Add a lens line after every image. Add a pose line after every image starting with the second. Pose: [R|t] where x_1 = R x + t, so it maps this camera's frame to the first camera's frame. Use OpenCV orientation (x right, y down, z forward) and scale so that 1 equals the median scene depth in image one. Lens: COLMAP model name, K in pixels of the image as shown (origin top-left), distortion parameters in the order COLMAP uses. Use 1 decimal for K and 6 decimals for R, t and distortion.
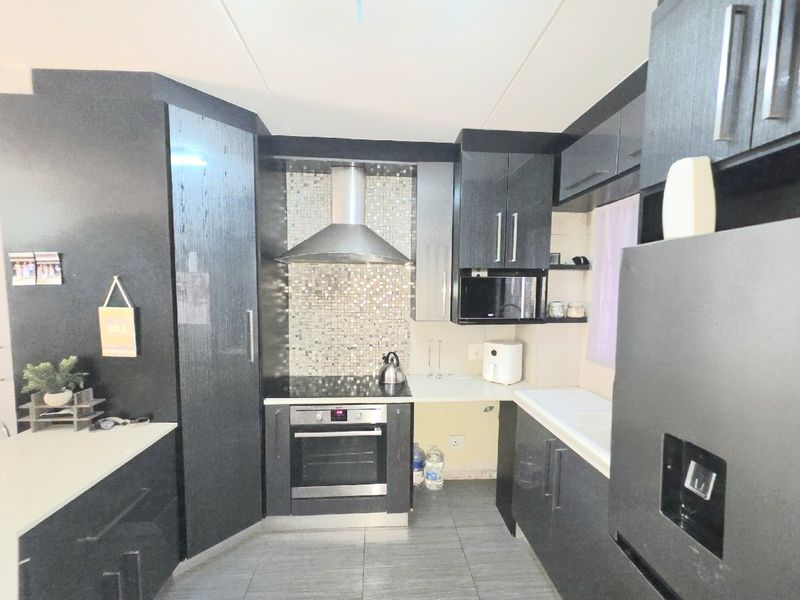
lens RADIAL K [[333.2, 0, 399.3], [0, 333.2, 312.9], [0, 0, 1]] dist [0.000873, -0.000010]
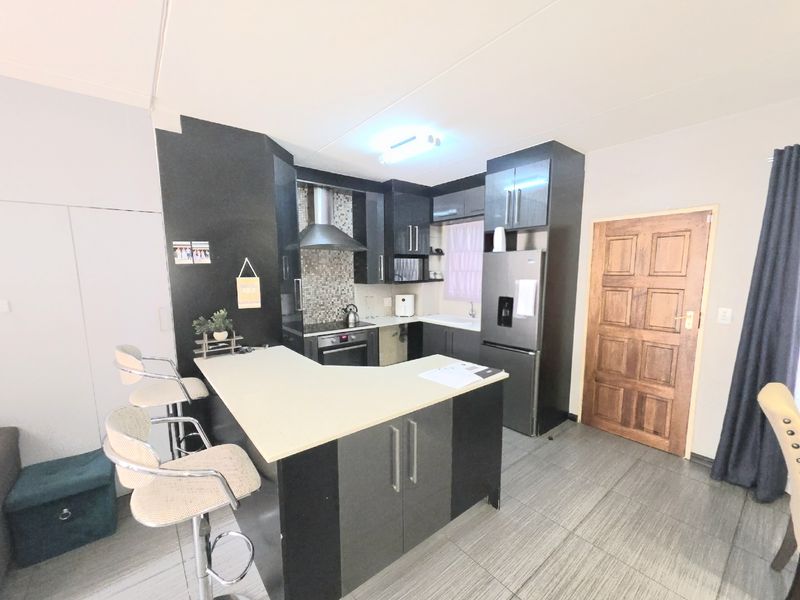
lens RADIAL K [[333.2, 0, 399.3], [0, 333.2, 312.9], [0, 0, 1]] dist [0.000873, -0.000010]
pose [[0.818992, -0.088460, 0.566945, -0.933394], [0.053020, 0.995485, 0.078734, 0.052684], [-0.571350, -0.034423, 0.819984, -0.596387]]
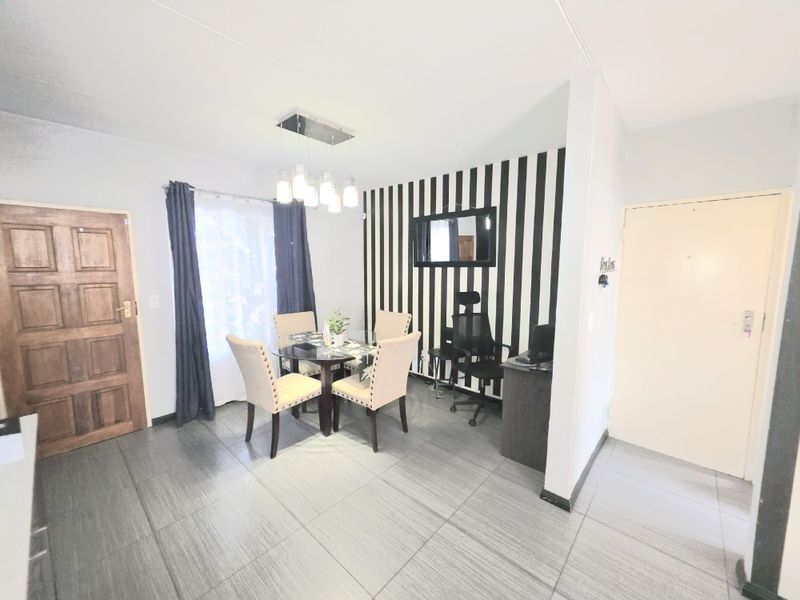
lens RADIAL K [[317.1, 0, 396.2], [0, 317.1, 299.9], [0, 0, 1]] dist [0.001205, 0.000241]
pose [[-0.687213, -0.093052, 0.720472, -1.091830], [0.044540, 0.984500, 0.169636, 0.016303], [-0.725090, 0.148666, -0.672416, -0.099499]]
